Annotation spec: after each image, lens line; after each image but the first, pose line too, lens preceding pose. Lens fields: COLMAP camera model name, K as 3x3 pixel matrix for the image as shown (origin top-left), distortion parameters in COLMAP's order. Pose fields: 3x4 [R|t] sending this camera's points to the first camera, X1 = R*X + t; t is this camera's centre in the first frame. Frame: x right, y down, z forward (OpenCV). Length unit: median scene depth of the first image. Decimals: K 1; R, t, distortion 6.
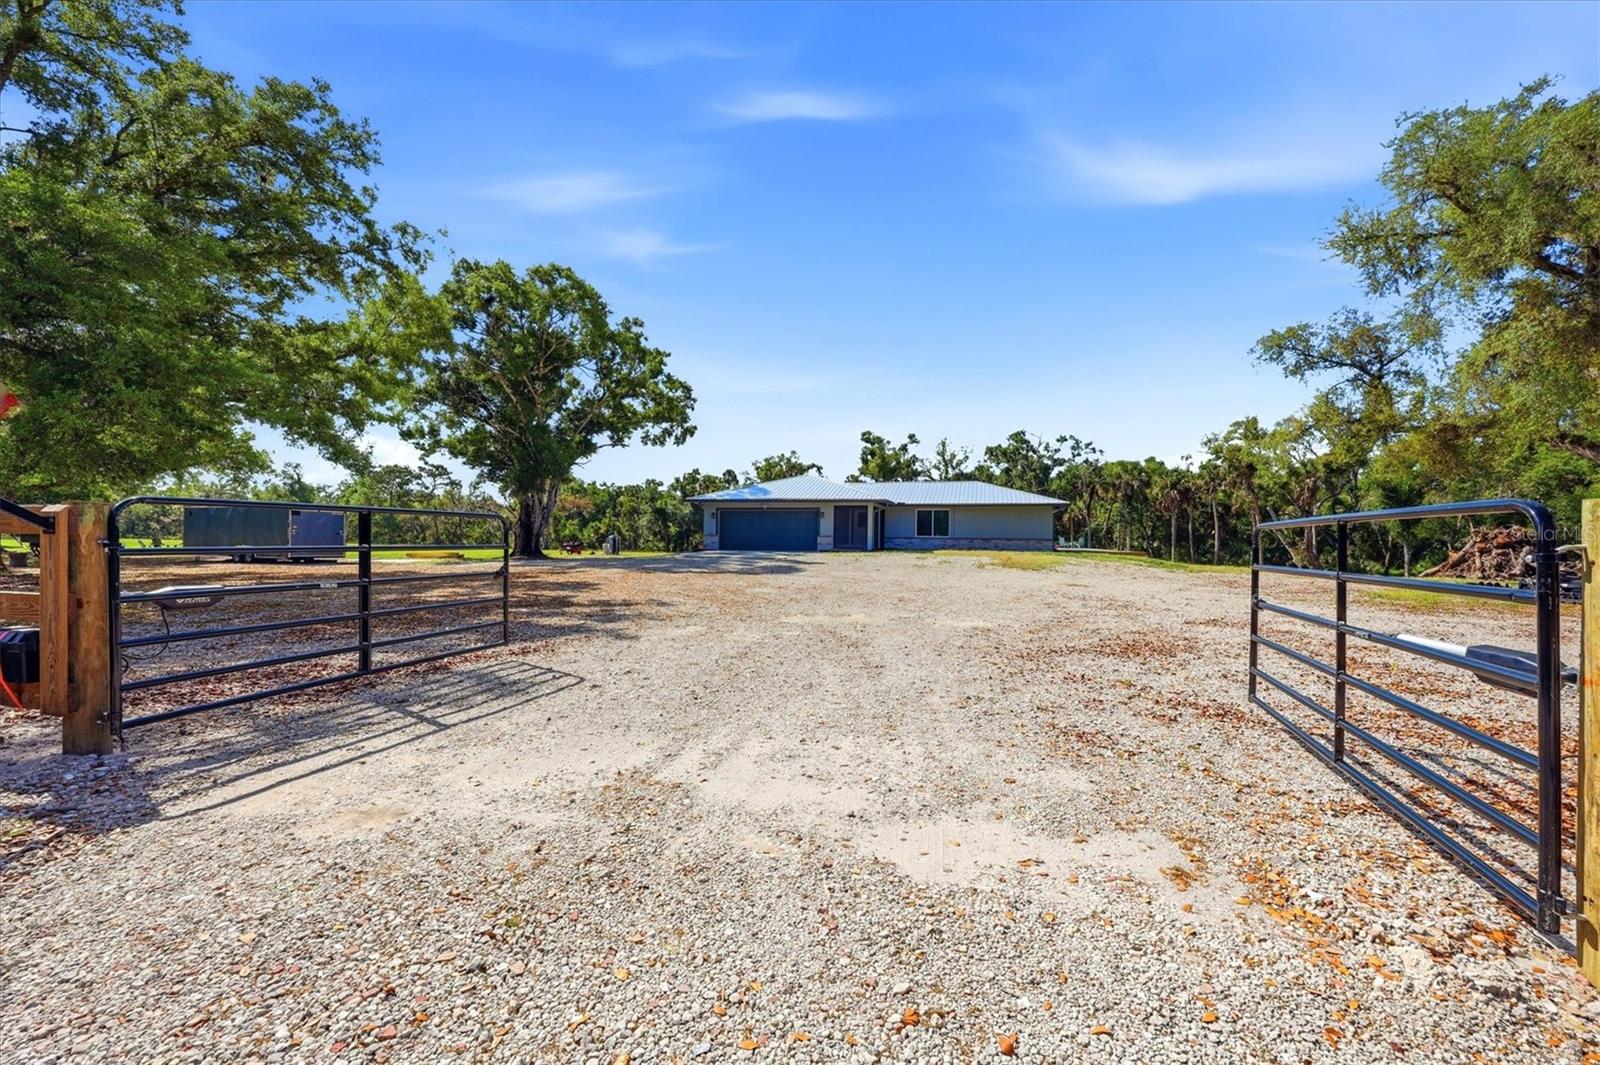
lens RADIAL K [[633.3, 0, 800.0], [0, 633.3, 532.5], [0, 0, 1]] dist [0.002548, 0.000741]
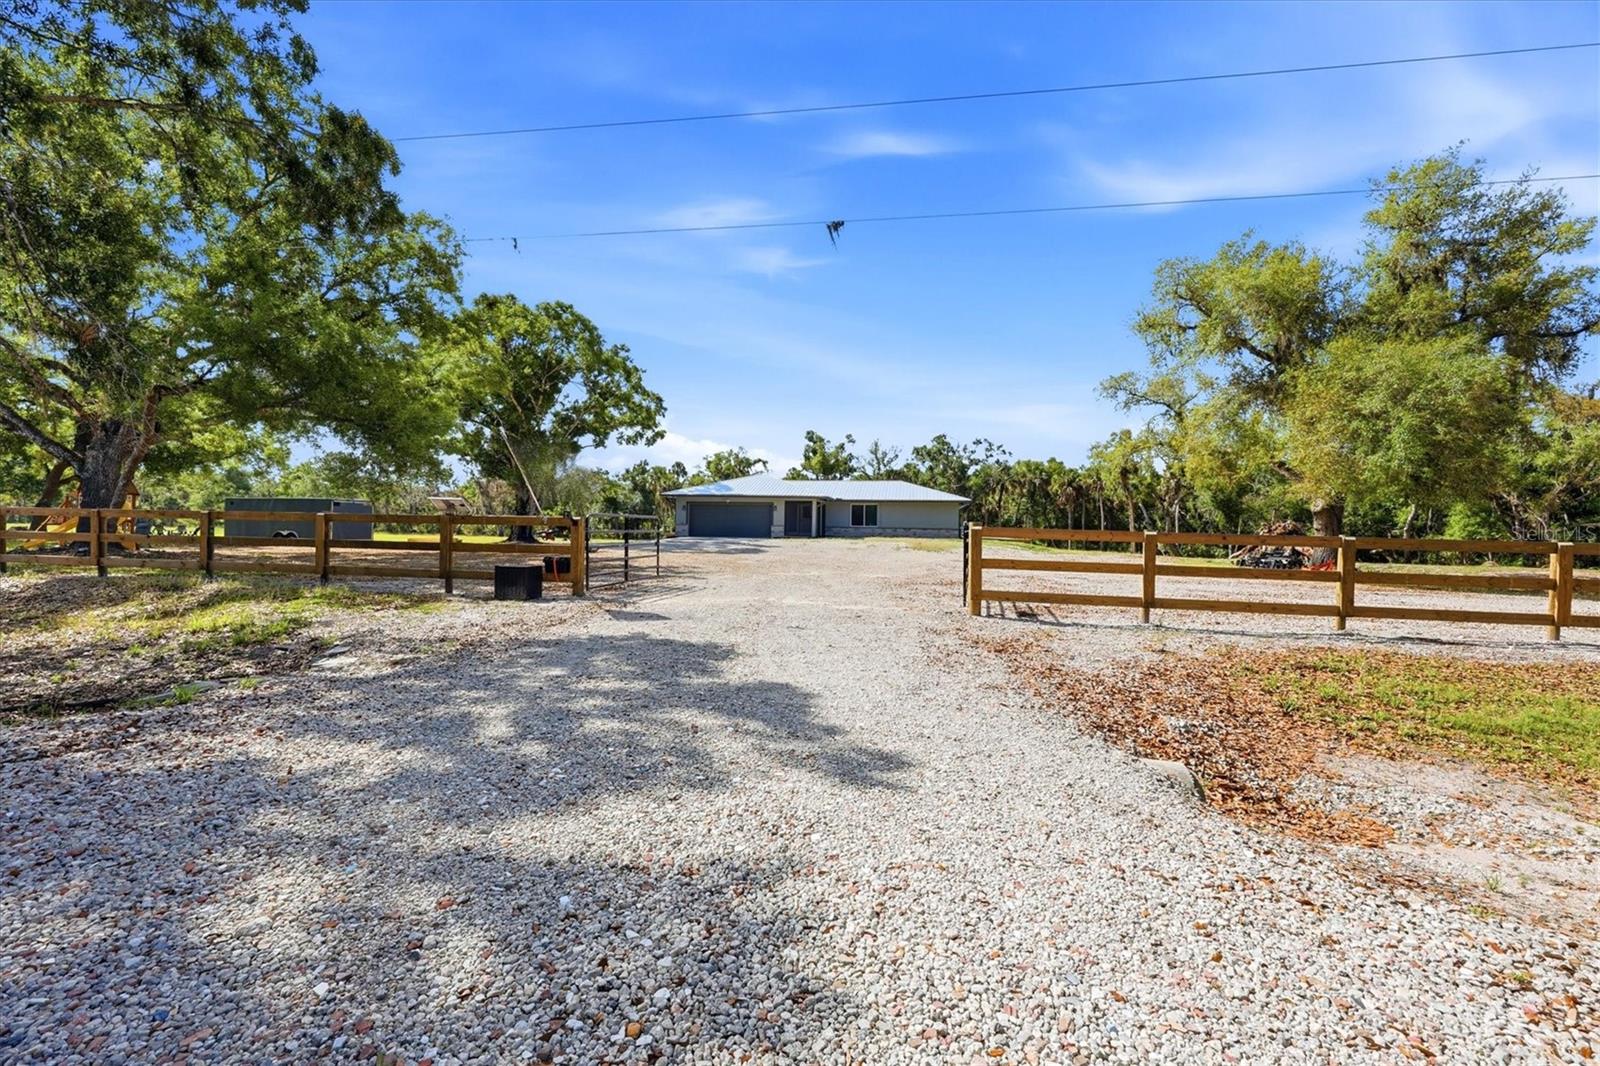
lens RADIAL K [[633.3, 0, 800.0], [0, 633.3, 533.0], [0, 0, 1]] dist [0.002548, 0.000741]
pose [[0.995266, 0.003752, 0.097113, -0.023901], [-0.005572, 0.999814, 0.018476, -0.001749], [-0.097026, -0.018929, 0.995102, -0.150060]]
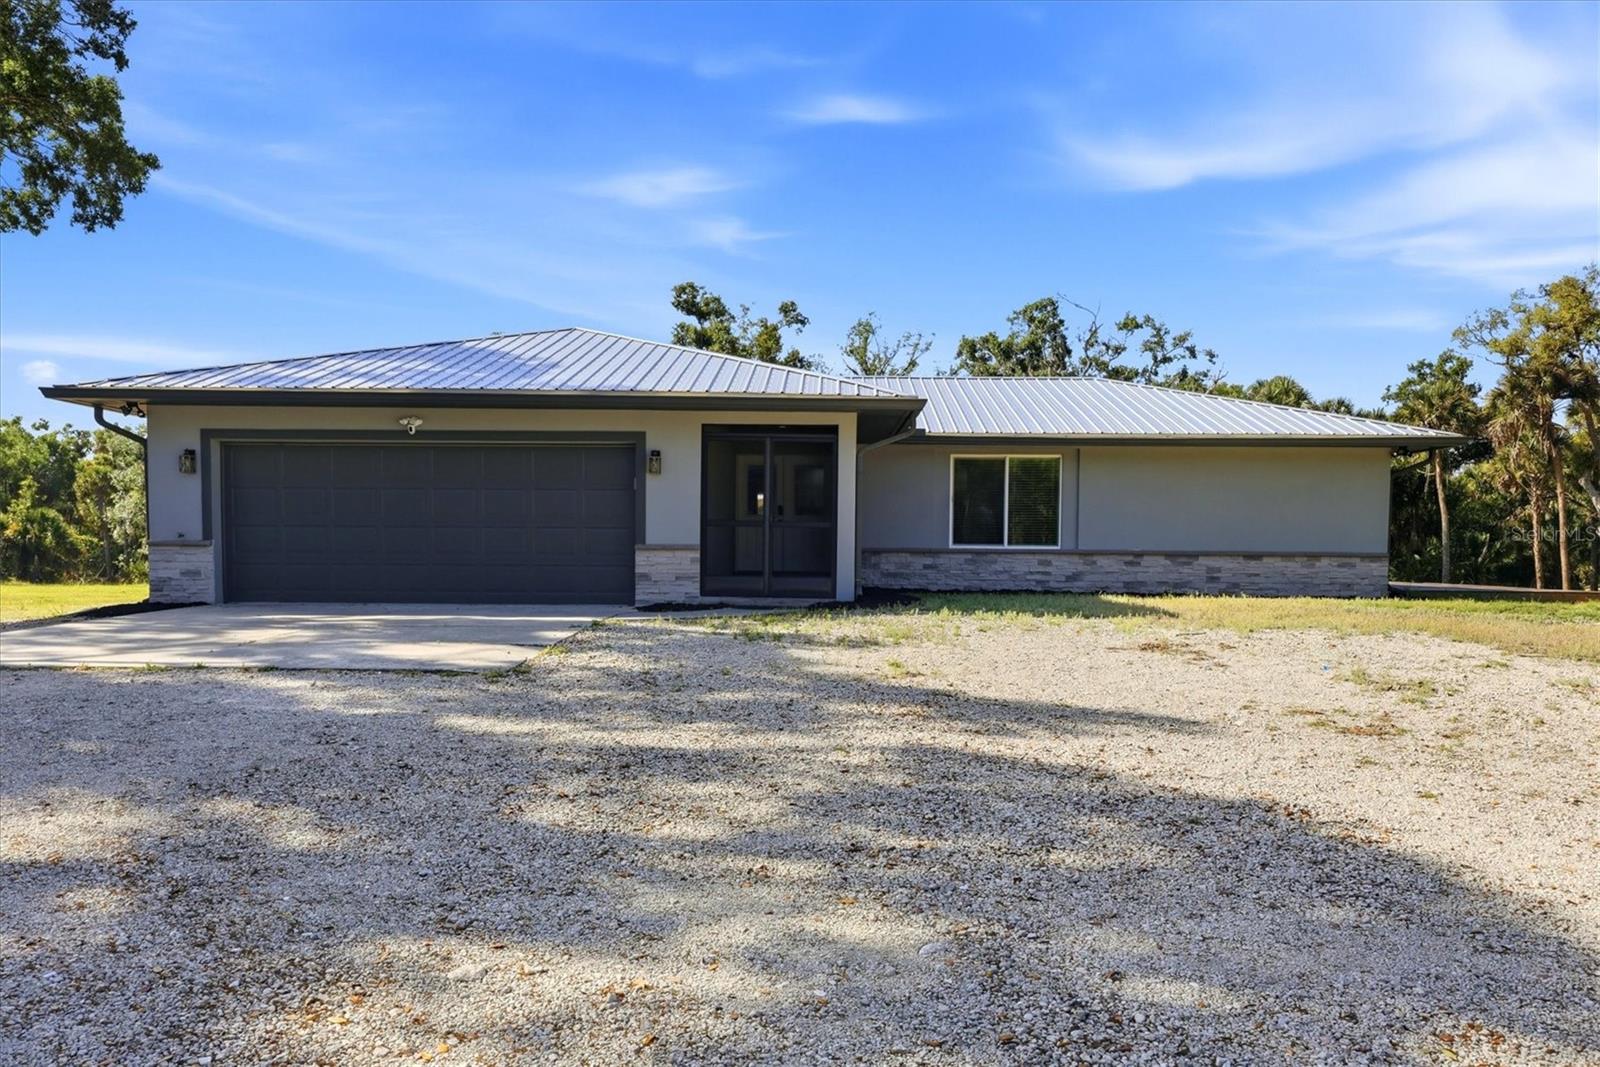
lens RADIAL K [[1174.3, 0, 800.0], [0, 1174.3, 533.5], [0, 0, 1]] dist [0.005113, 0.002577]
pose [[0.968316, -0.000843, 0.249725, -0.014739], [0.002091, 0.999987, -0.004732, 0.001702], [-0.249718, 0.005104, 0.968305, 0.341980]]
